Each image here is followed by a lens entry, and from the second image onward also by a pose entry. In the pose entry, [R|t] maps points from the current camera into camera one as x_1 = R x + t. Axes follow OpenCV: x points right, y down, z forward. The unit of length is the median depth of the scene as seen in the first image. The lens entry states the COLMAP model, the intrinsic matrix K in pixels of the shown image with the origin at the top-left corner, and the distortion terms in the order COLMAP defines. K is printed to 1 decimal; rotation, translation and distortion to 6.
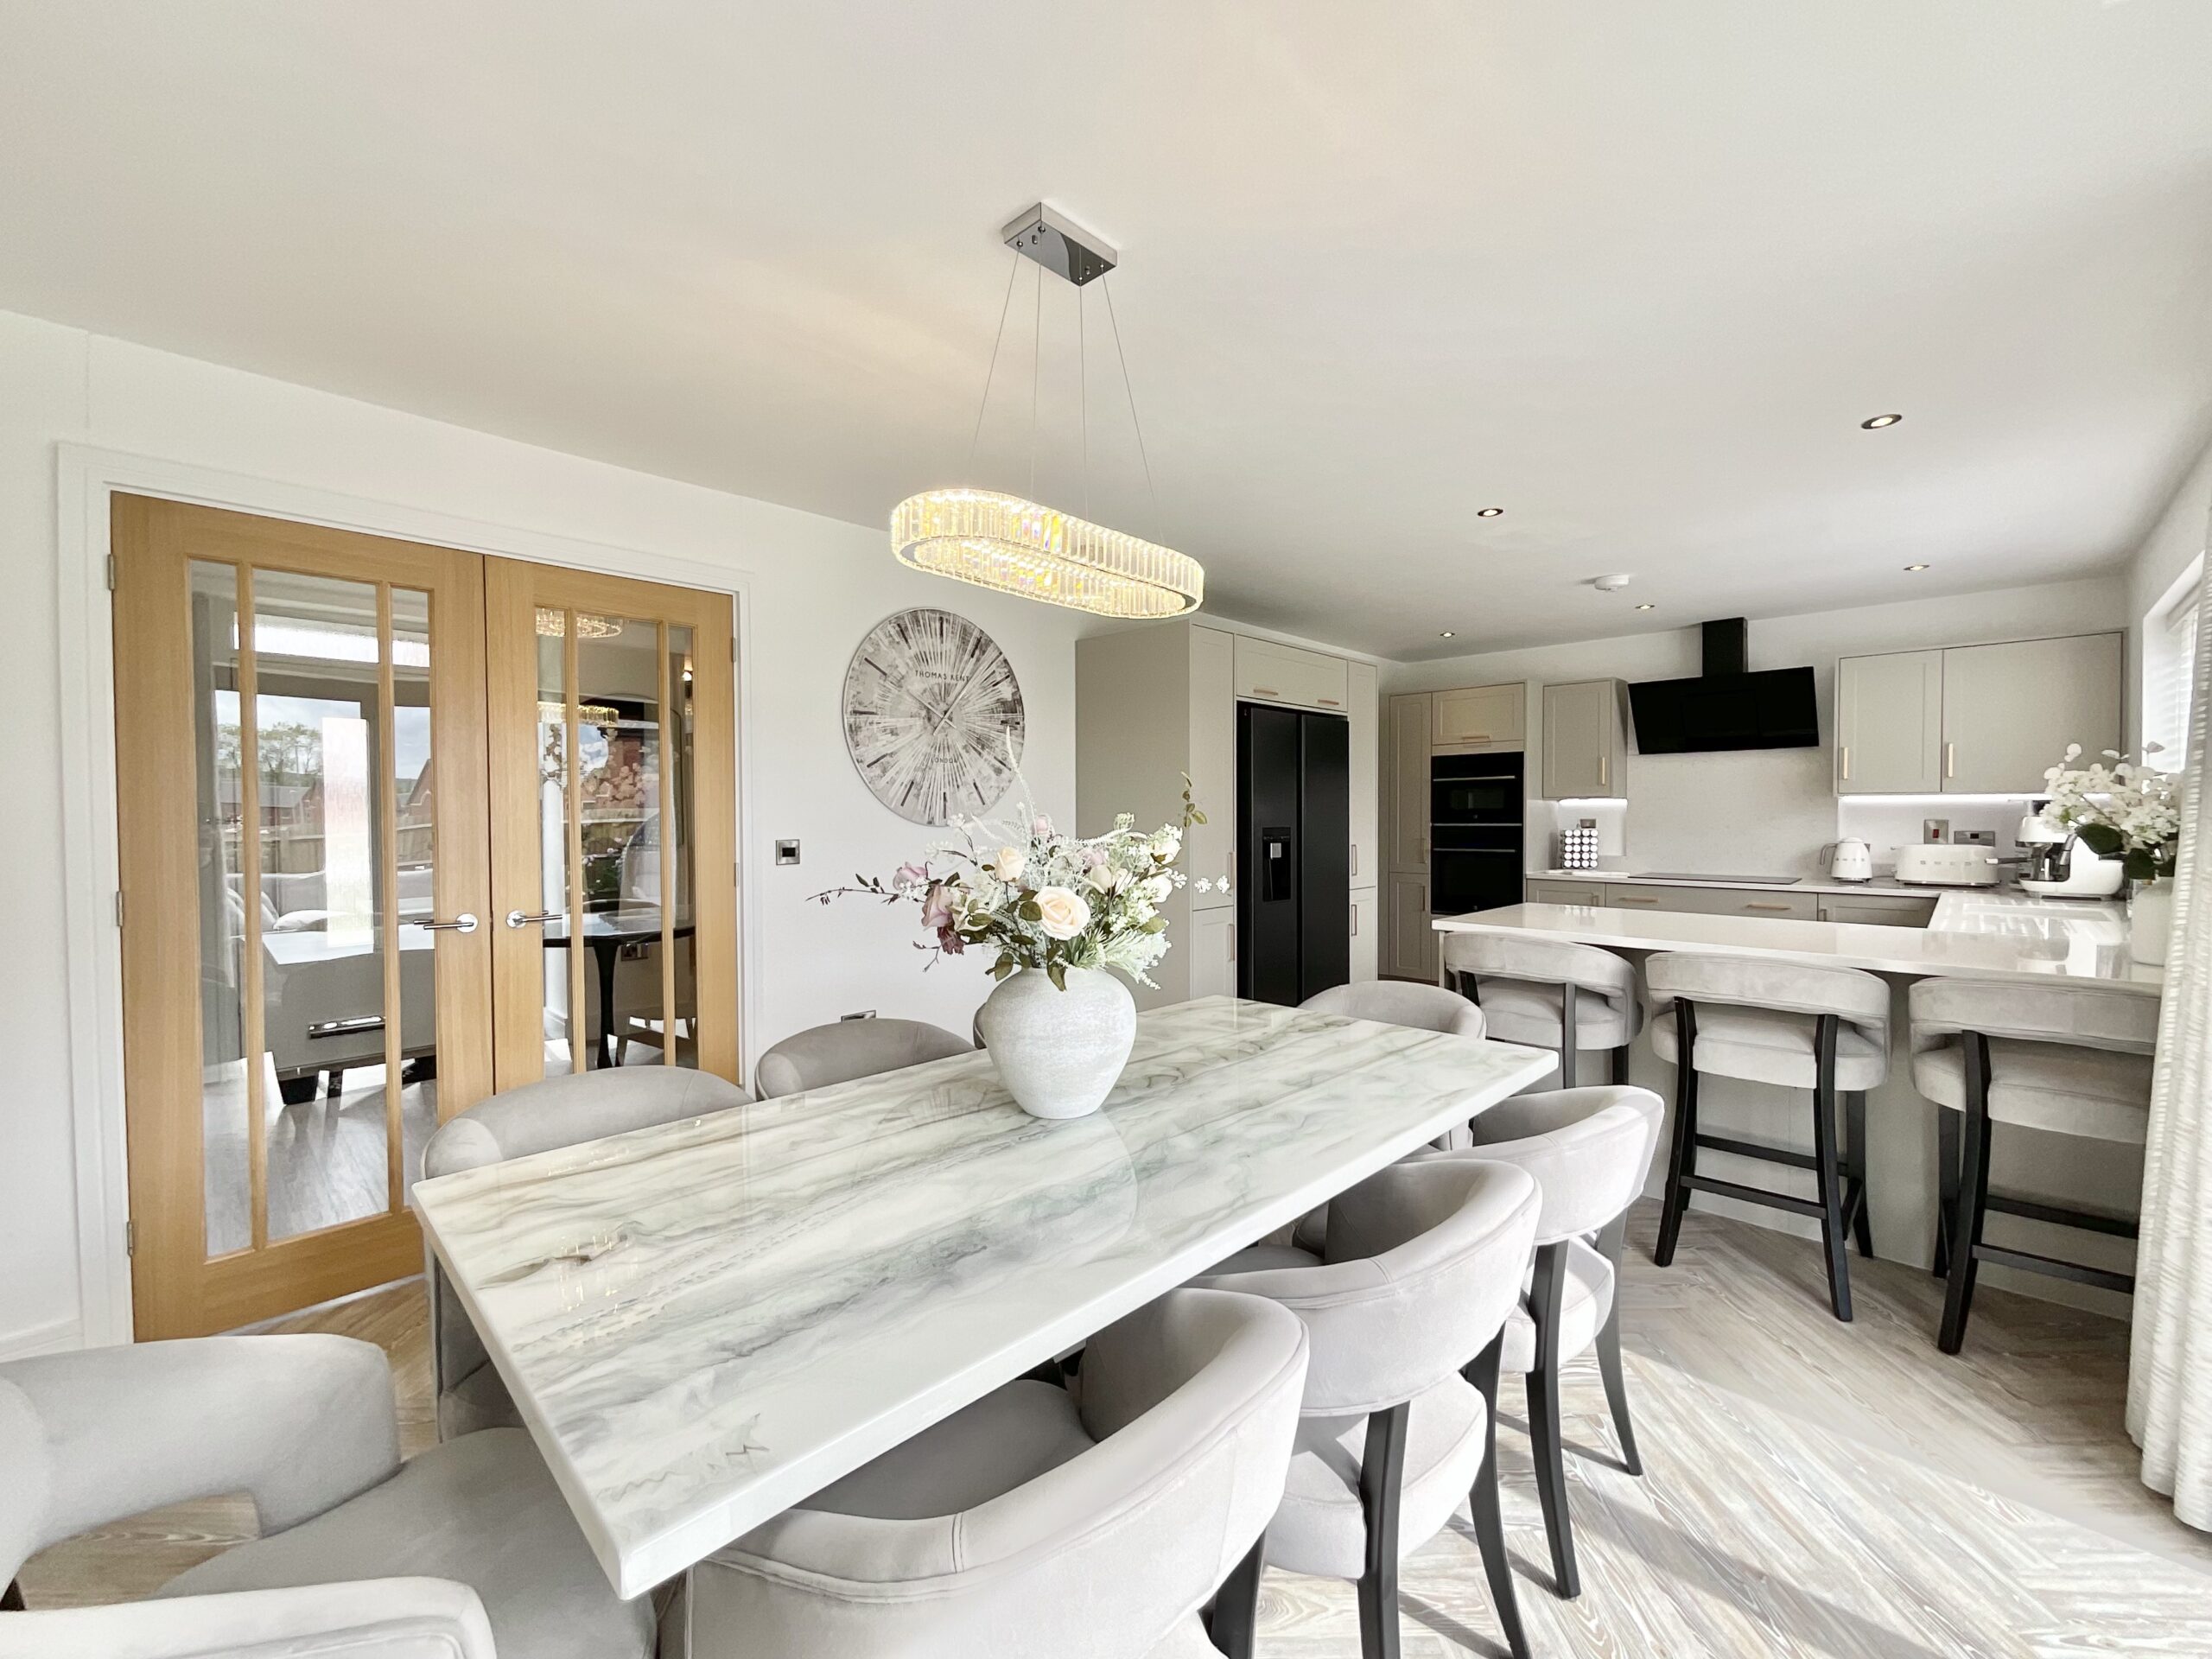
lens RADIAL K [[894.5, 0, 1101.9], [0, 894.5, 831.5], [0, 0, 1]] dist [-0.002371, -0.000080]
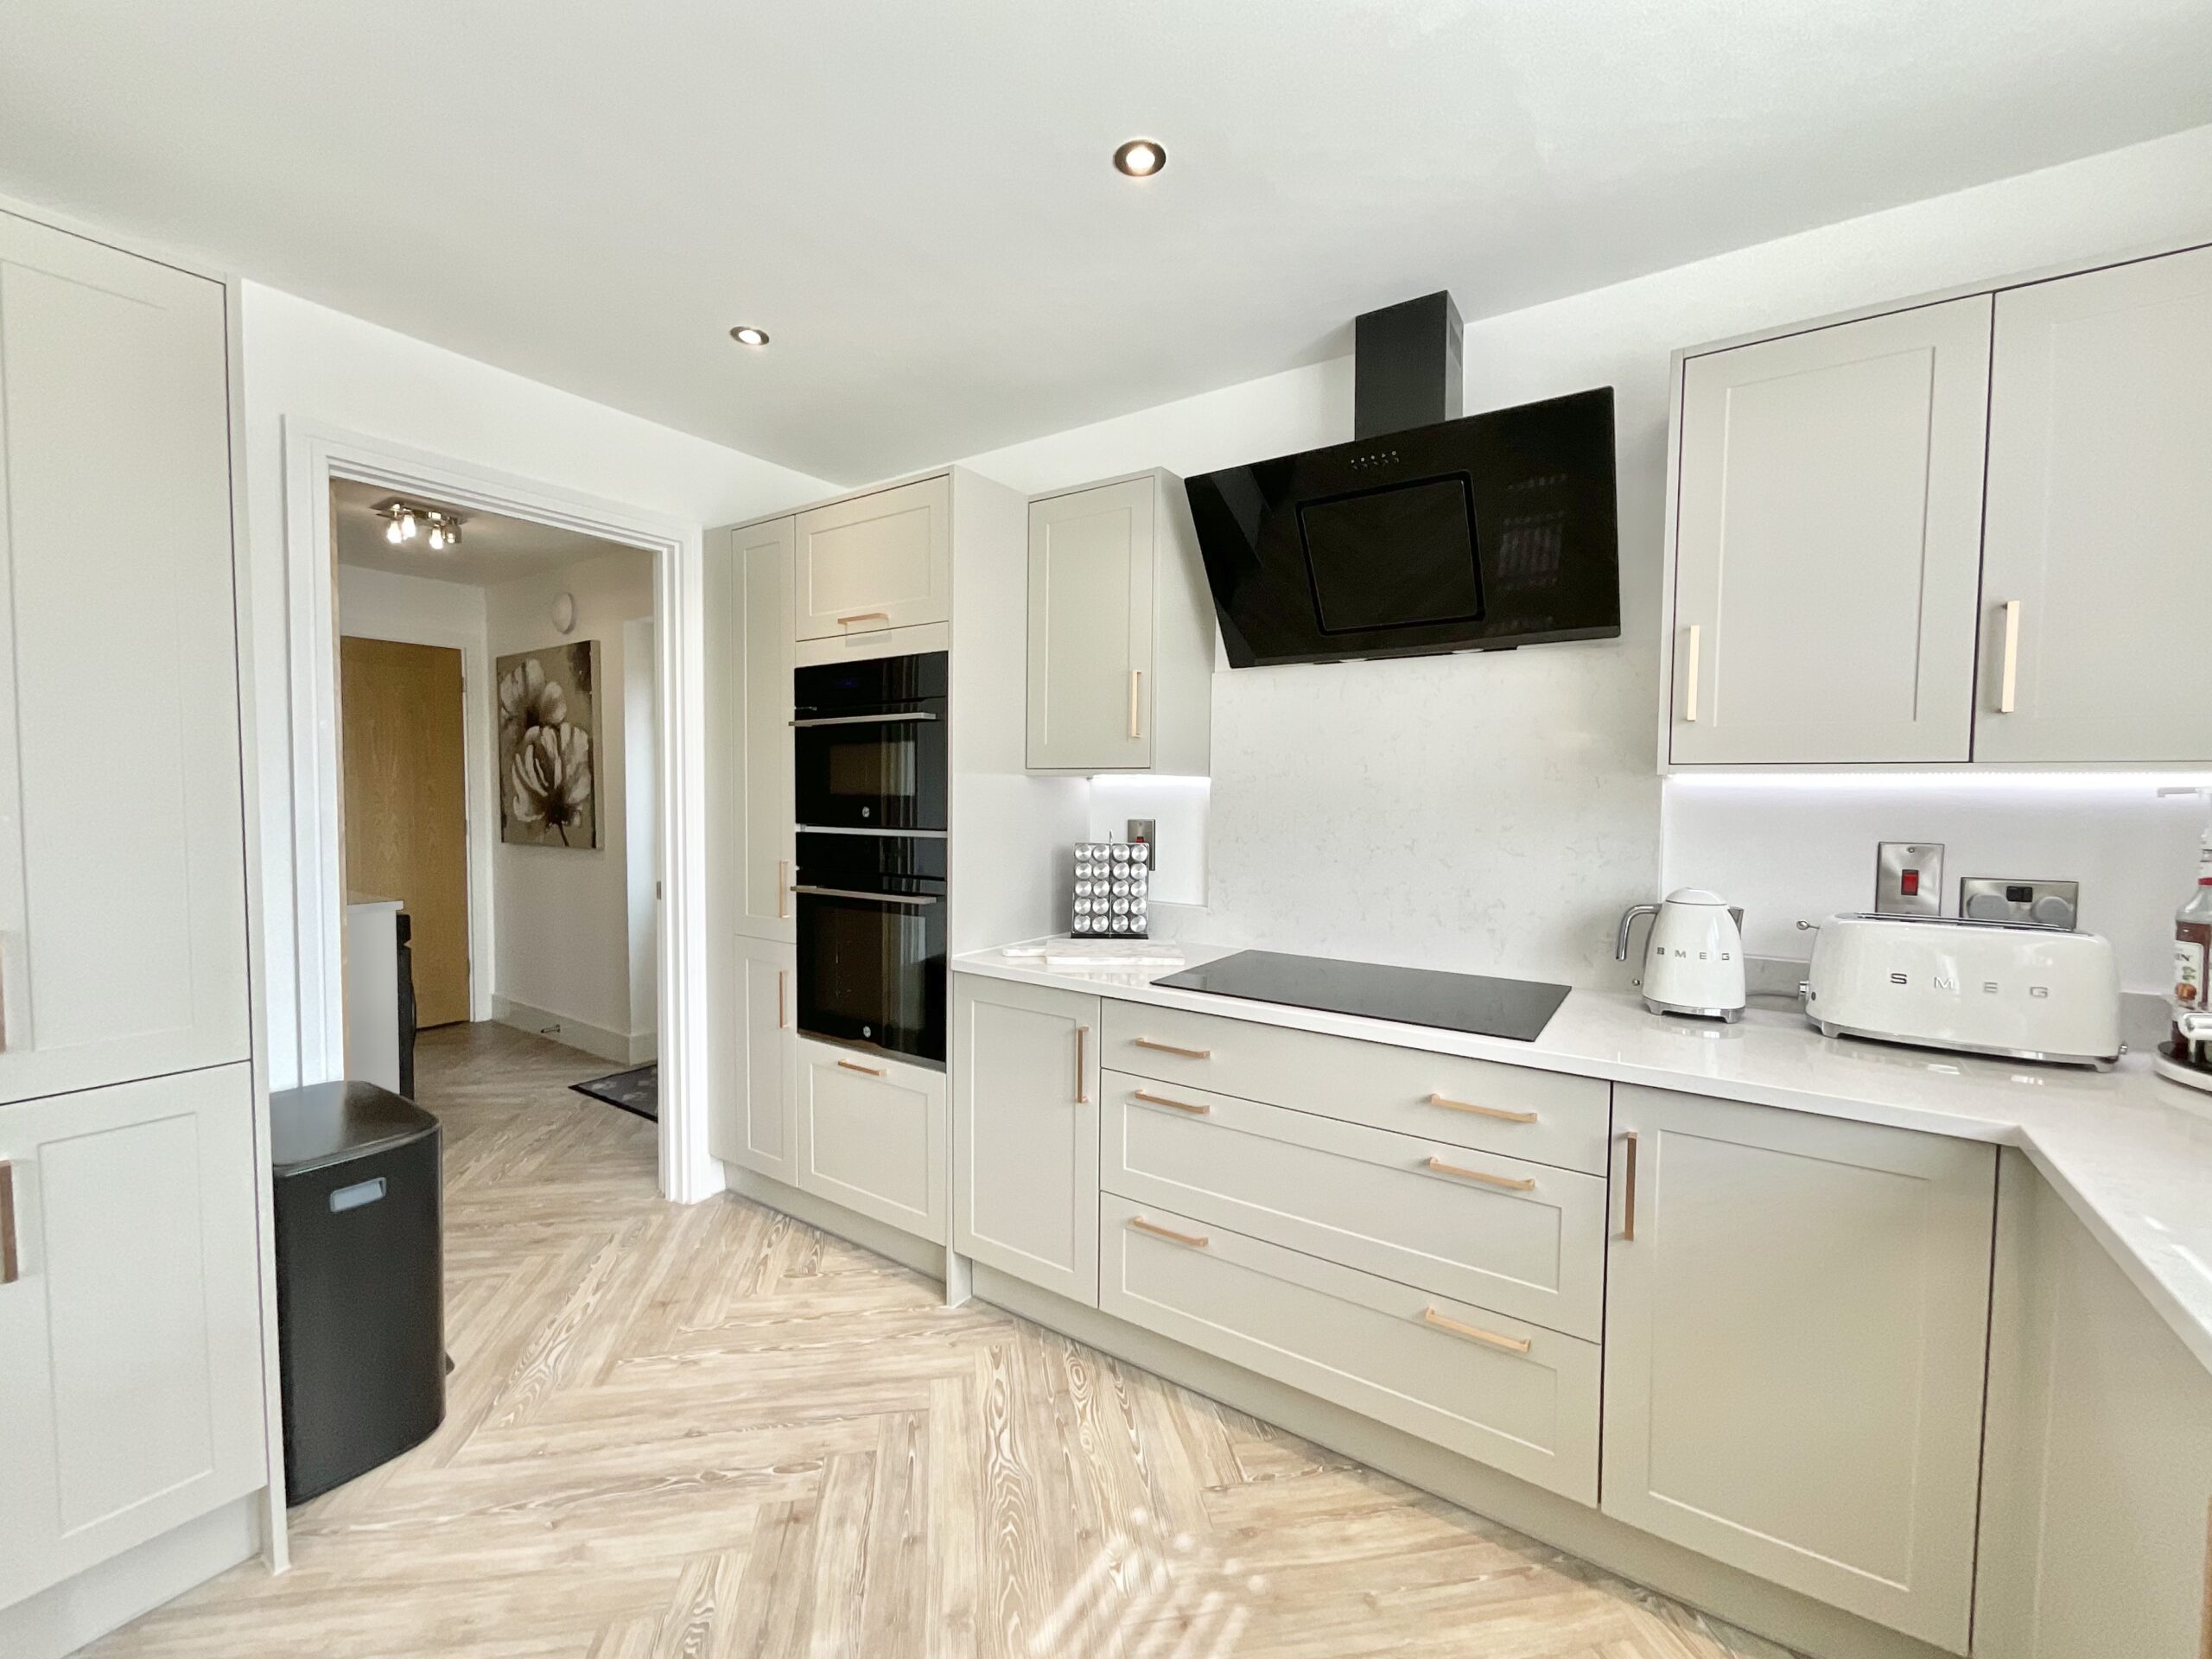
lens RADIAL K [[894.5, 0, 1100.4], [0, 894.5, 829.8], [0, 0, 1]] dist [-0.002371, -0.000080]
pose [[0.984850, 0.005666, 0.173318, 0.538557], [-0.009978, 0.999662, 0.024016, -0.023010], [-0.173123, -0.025381, 0.984573, 0.684940]]
